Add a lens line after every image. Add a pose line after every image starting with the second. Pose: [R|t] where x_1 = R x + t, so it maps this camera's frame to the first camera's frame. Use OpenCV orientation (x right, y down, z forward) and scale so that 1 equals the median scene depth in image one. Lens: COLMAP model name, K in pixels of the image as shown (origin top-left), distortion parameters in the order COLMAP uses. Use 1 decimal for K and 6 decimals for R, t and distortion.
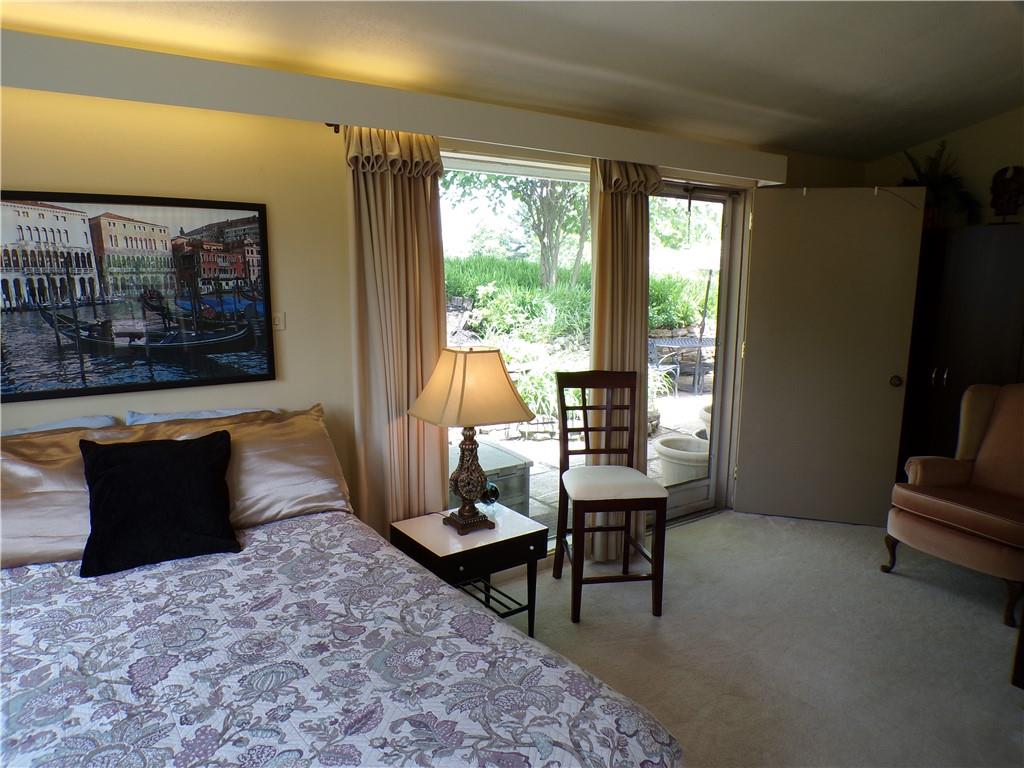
lens RADIAL K [[694.9, 0, 505.2], [0, 694.9, 385.8], [0, 0, 1]] dist [-0.036854, 0.008733]
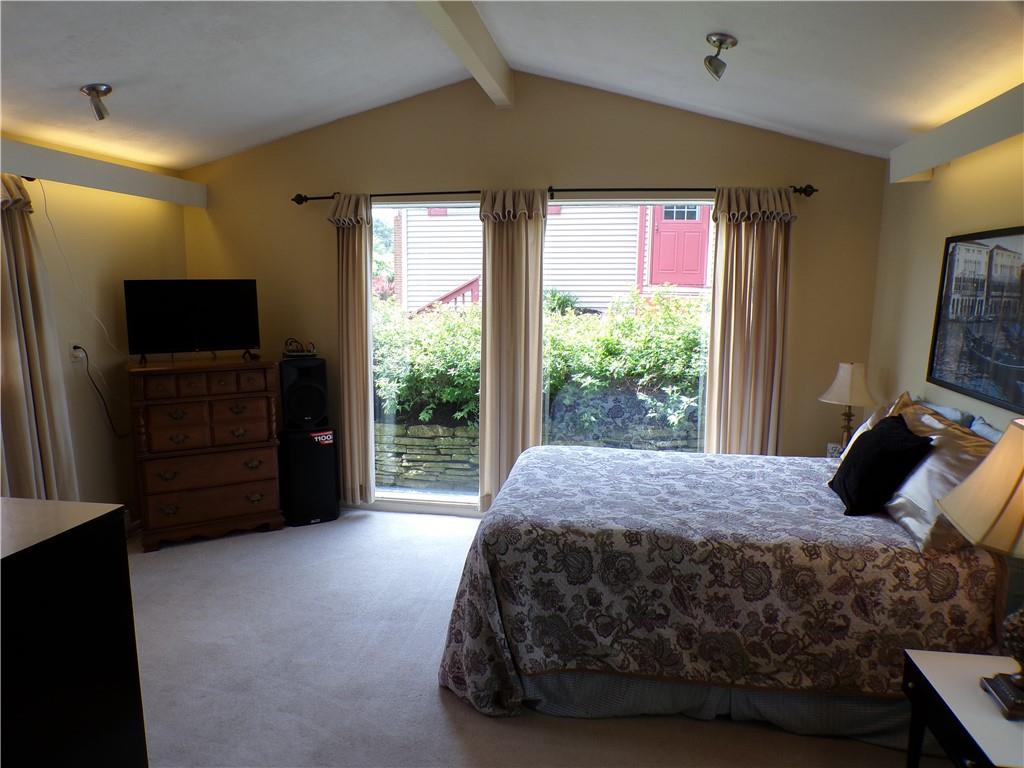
lens RADIAL K [[694.9, 0, 505.2], [0, 694.9, 385.8], [0, 0, 1]] dist [-0.036854, 0.008733]
pose [[-0.699661, 0.094748, -0.708165, 1.270424], [-0.133640, 0.956320, 0.259985, -0.316884], [0.701865, 0.276540, -0.656438, 1.834372]]
